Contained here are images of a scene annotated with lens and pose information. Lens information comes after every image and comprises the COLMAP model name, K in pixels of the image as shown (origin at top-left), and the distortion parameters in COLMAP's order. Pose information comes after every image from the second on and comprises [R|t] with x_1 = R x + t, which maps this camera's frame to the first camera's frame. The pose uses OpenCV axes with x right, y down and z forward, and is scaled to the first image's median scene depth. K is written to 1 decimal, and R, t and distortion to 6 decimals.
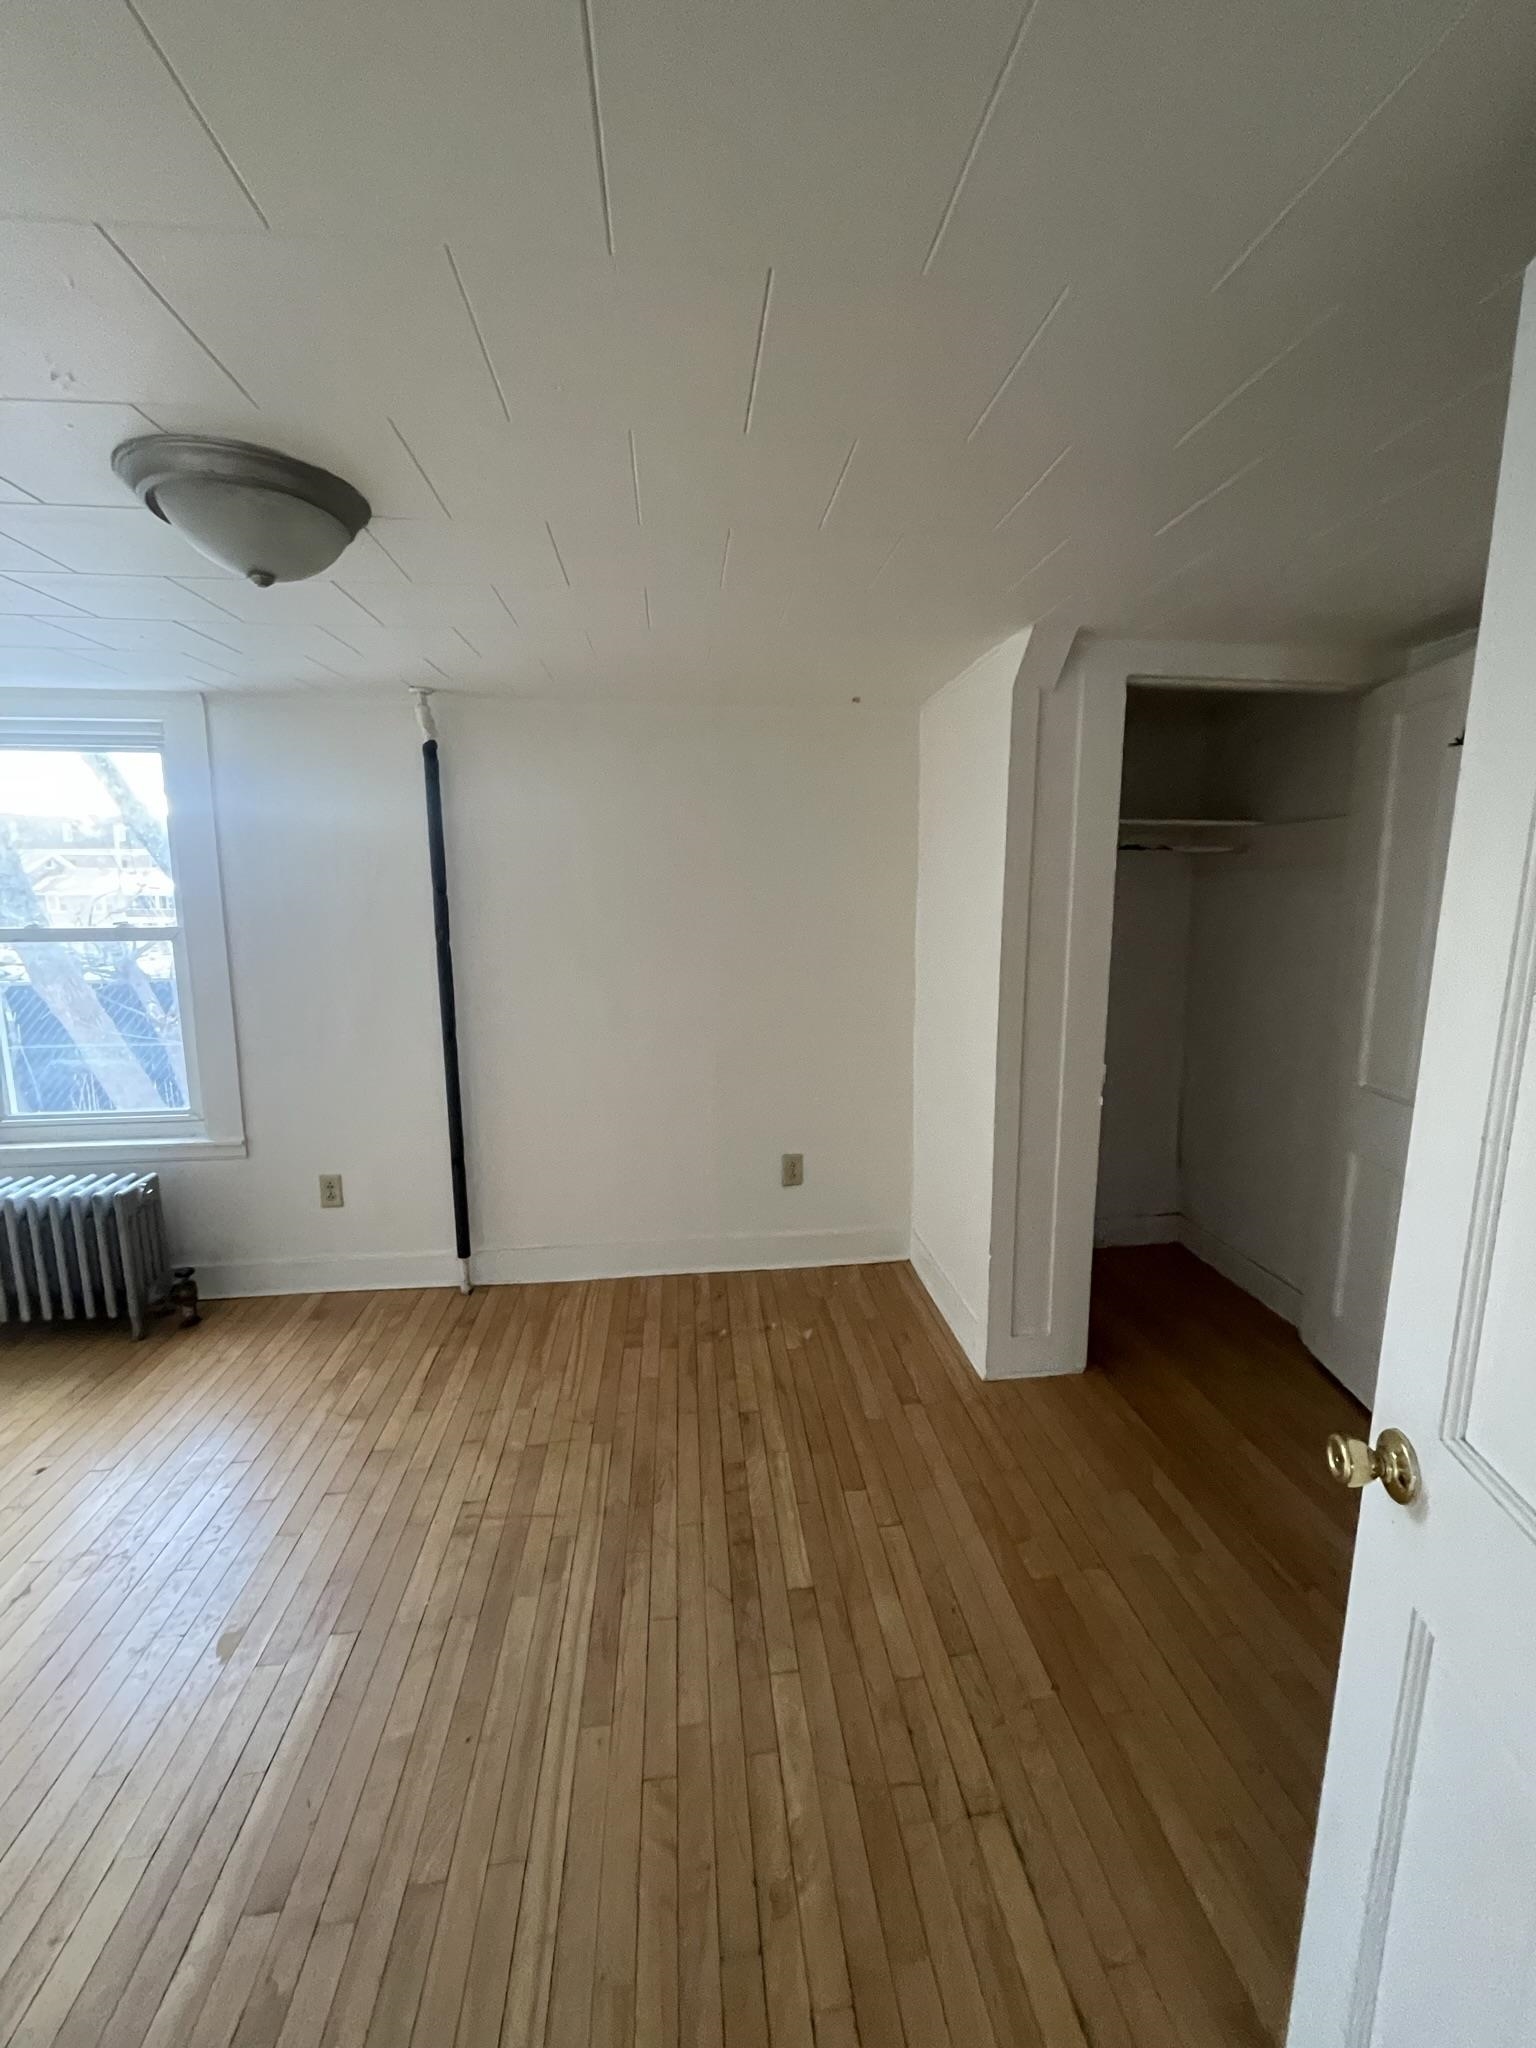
lens RADIAL K [[826.5, 0, 771.3], [0, 826.5, 1017.1], [0, 0, 1]] dist [-0.003888, 0.000318]
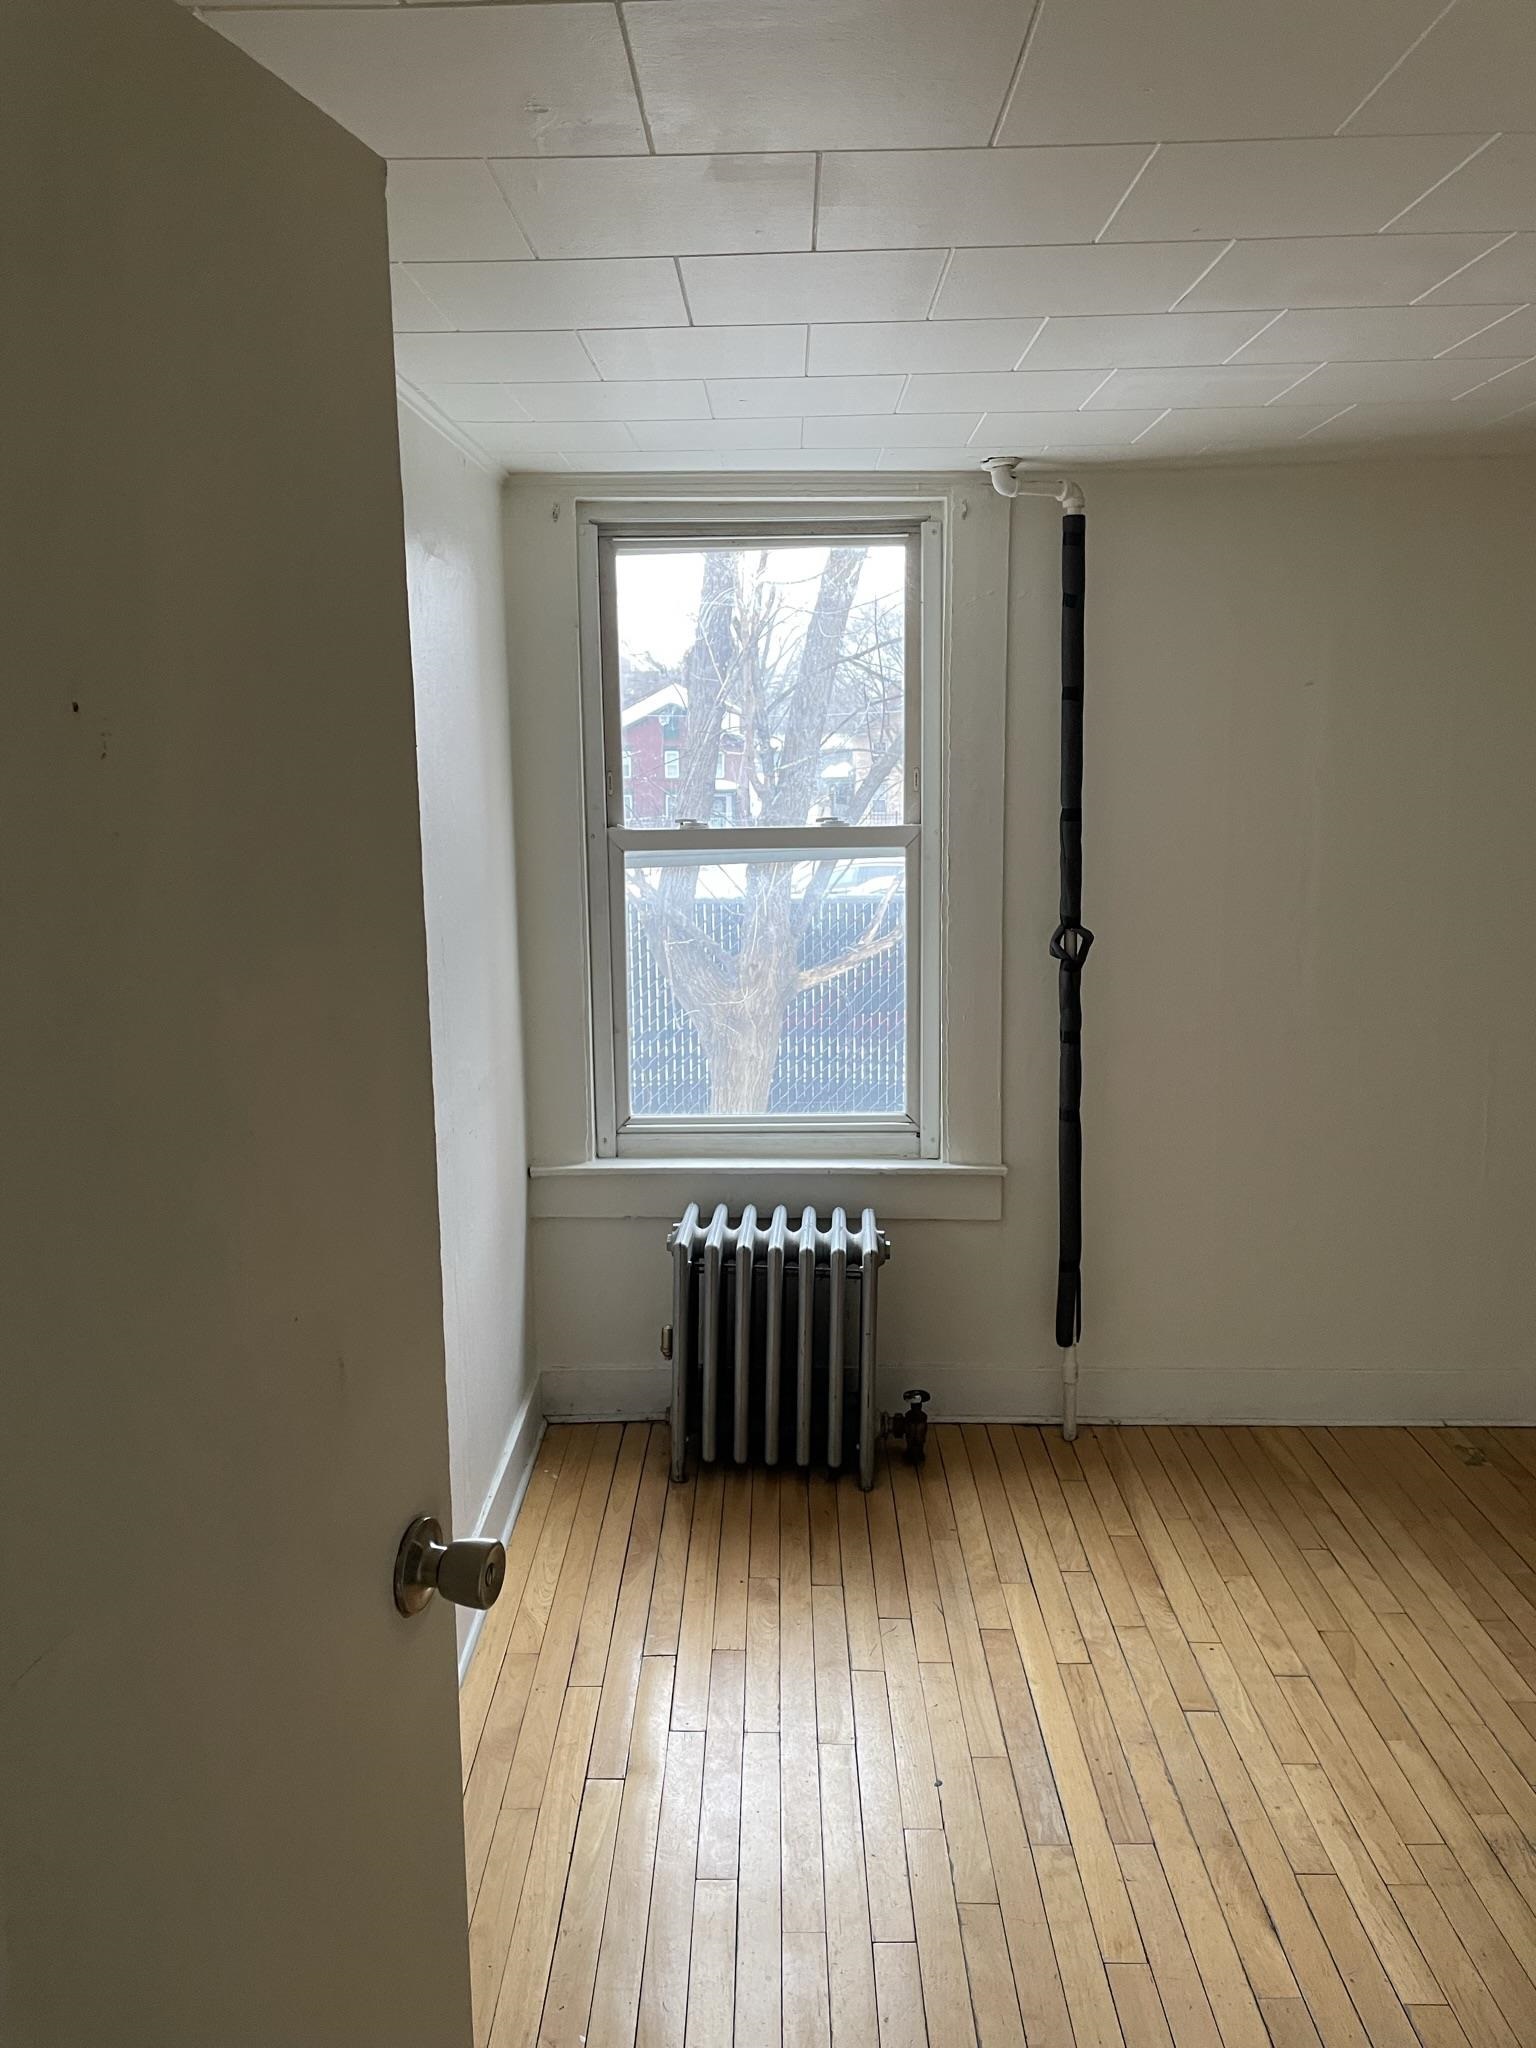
lens RADIAL K [[1539.9, 0, 748.3], [0, 1539.9, 1003.0], [0, 0, 1]] dist [0.087205, -0.109805]
pose [[0.991326, 0.023144, -0.129372, -0.872301], [-0.021787, 0.999692, 0.011894, 0.018979], [0.129608, -0.008972, 0.991525, -0.242720]]
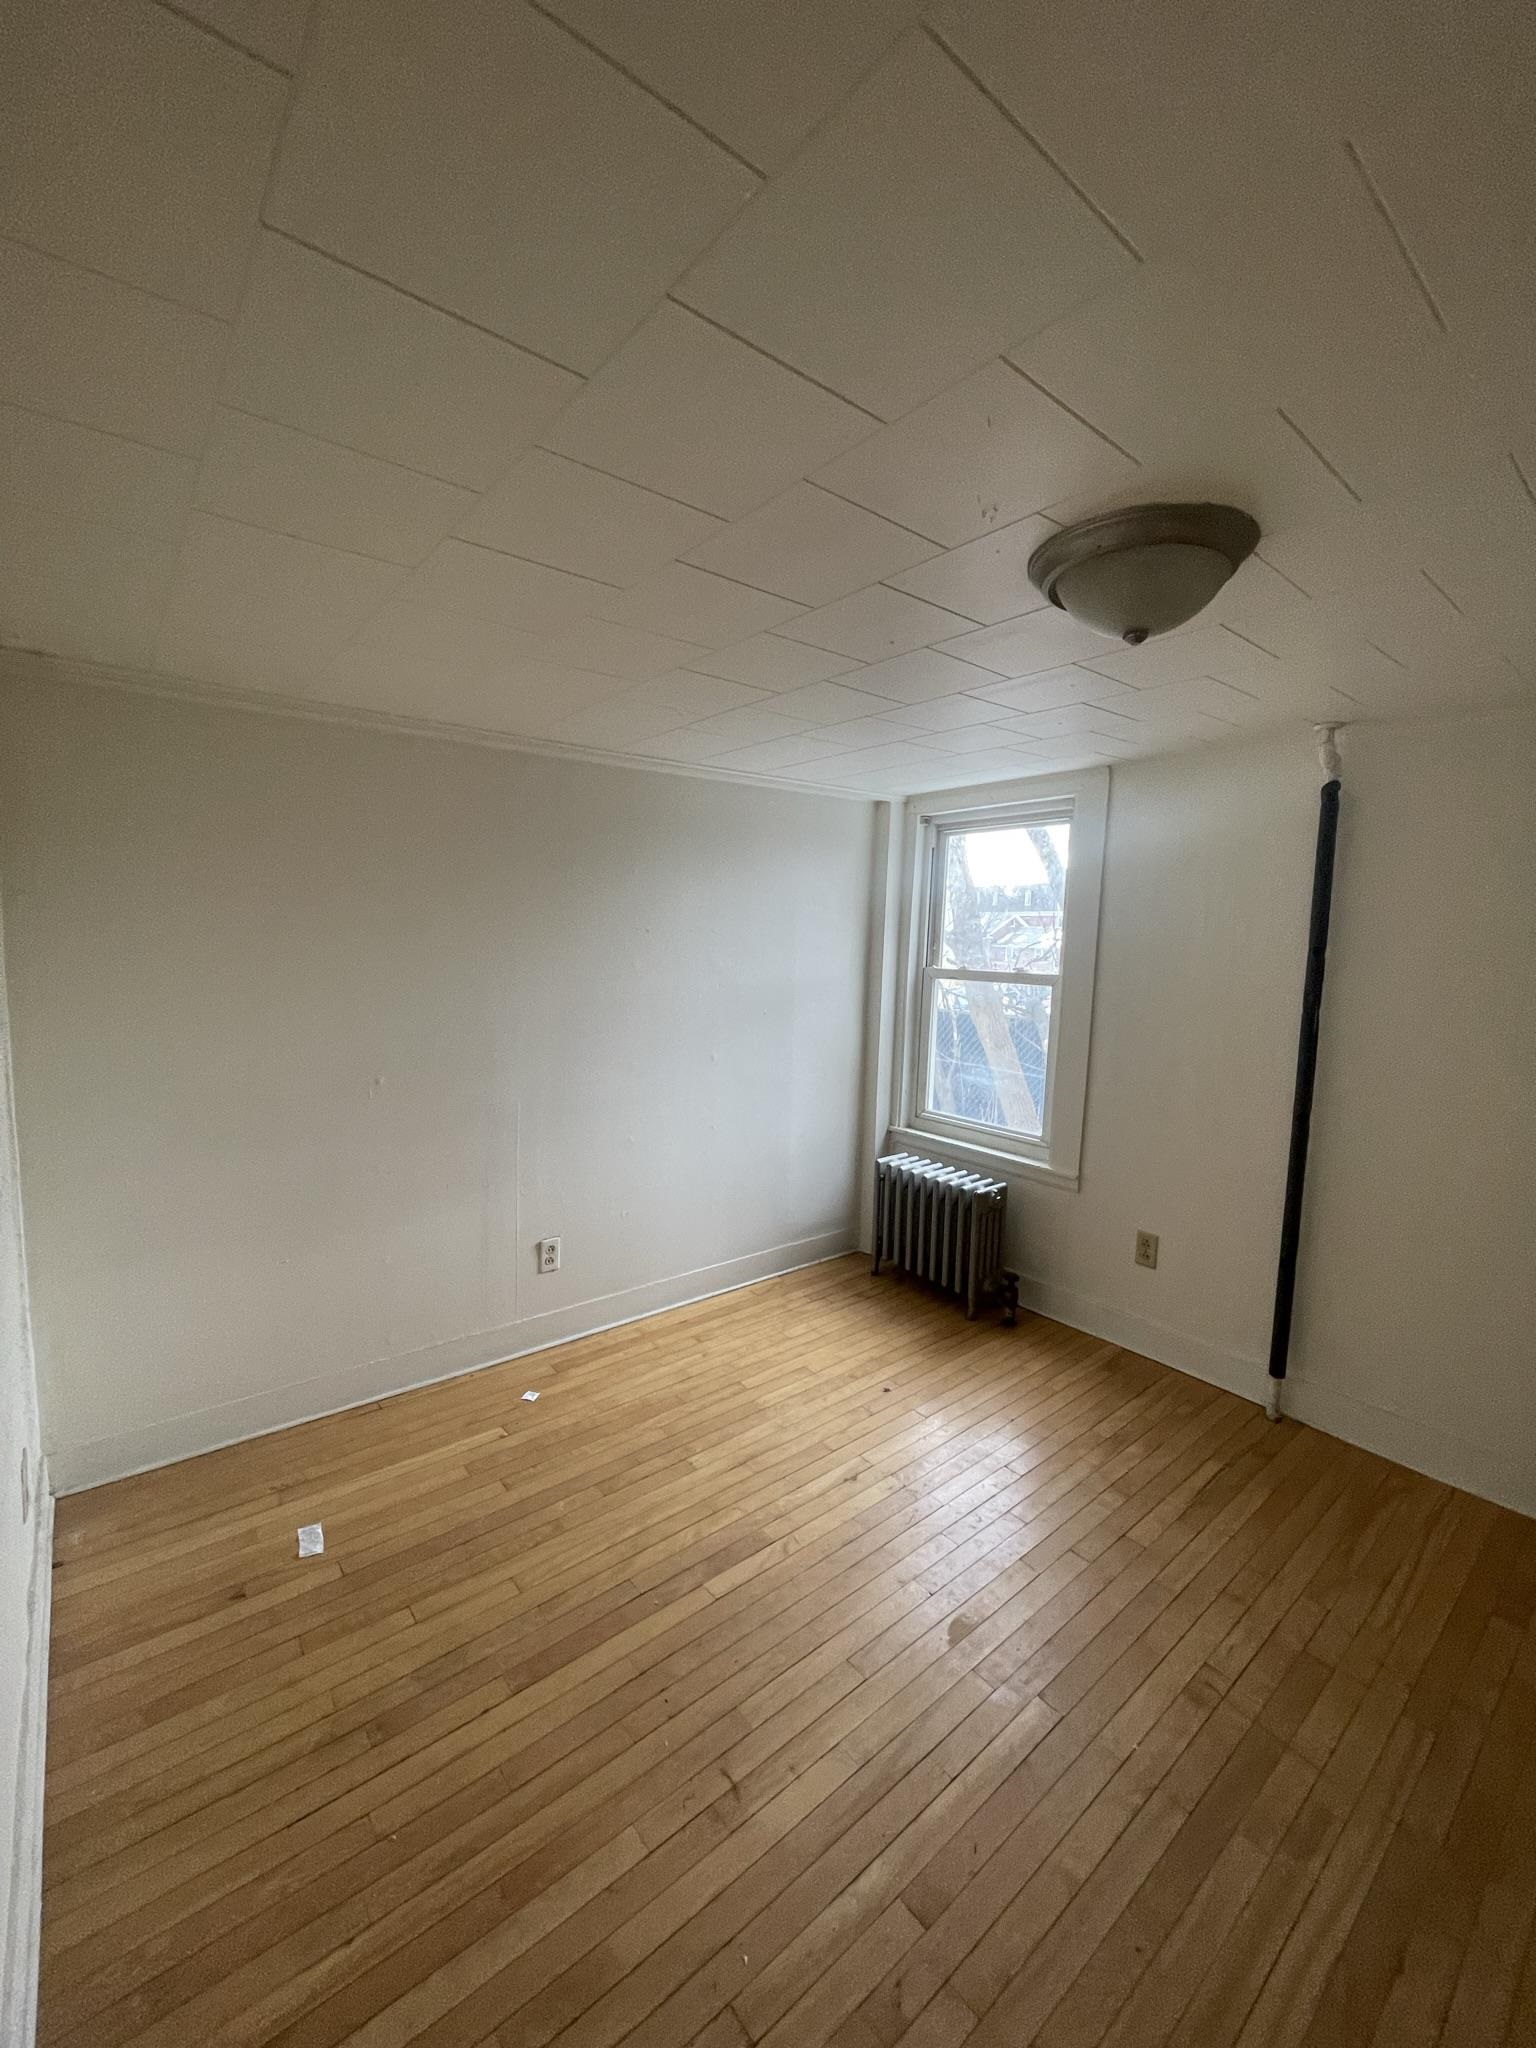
lens RADIAL K [[826.5, 0, 772.9], [0, 826.5, 1017.7], [0, 0, 1]] dist [-0.003888, 0.000318]
pose [[0.547551, 0.099435, -0.830843, 0.016619], [-0.158237, 0.987304, 0.013877, -0.005902], [0.821675, 0.123871, 0.556333, 0.066142]]
